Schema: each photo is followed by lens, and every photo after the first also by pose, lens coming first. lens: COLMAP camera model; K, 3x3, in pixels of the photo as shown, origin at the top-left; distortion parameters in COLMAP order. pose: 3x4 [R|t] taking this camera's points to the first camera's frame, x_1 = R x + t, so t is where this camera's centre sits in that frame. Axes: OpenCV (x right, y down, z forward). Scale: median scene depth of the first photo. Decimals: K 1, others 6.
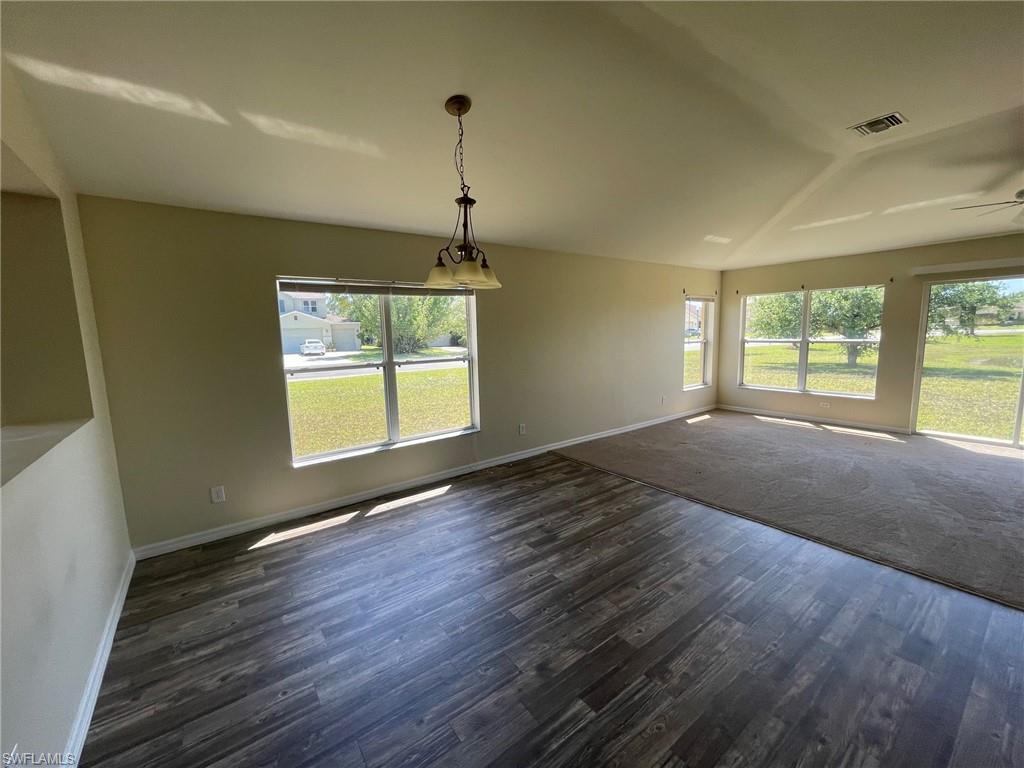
lens RADIAL K [[416.6, 0, 505.0], [0, 416.6, 382.9], [0, 0, 1]] dist [0.004203, -0.000130]
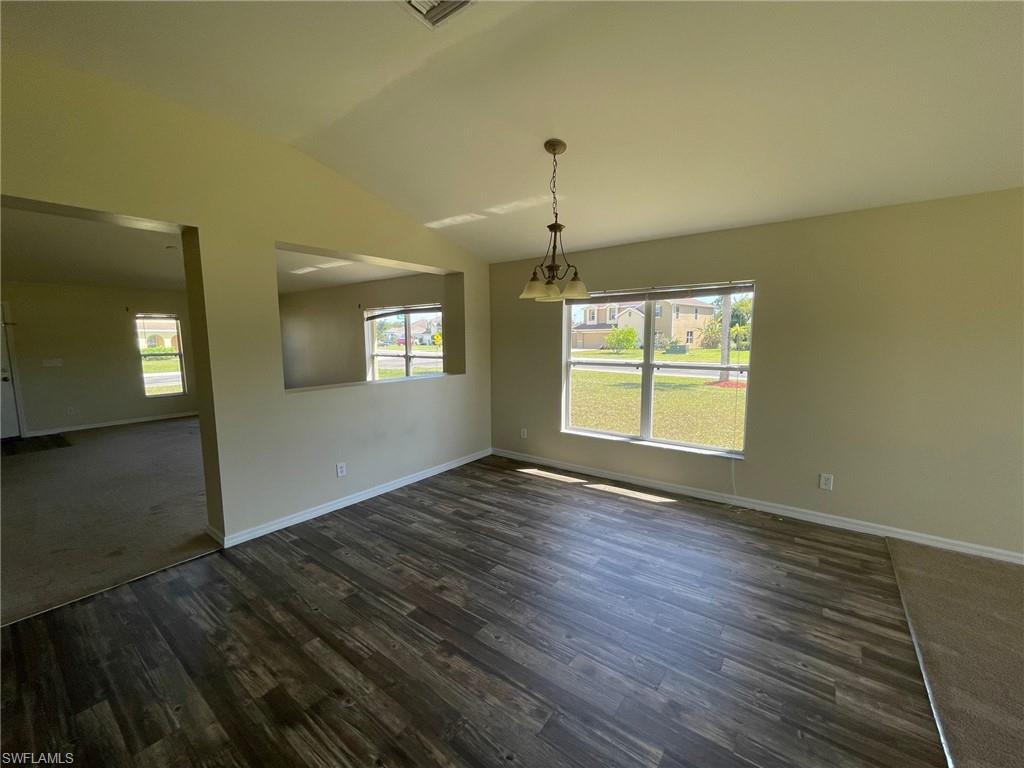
lens RADIAL K [[416.6, 0, 506.4], [0, 416.6, 385.0], [0, 0, 1]] dist [0.004203, -0.000130]
pose [[0.279145, 0.137288, -0.950384, 0.664433], [-0.121073, 0.986860, 0.106996, -0.069366], [0.952586, 0.085198, 0.292099, 0.366570]]
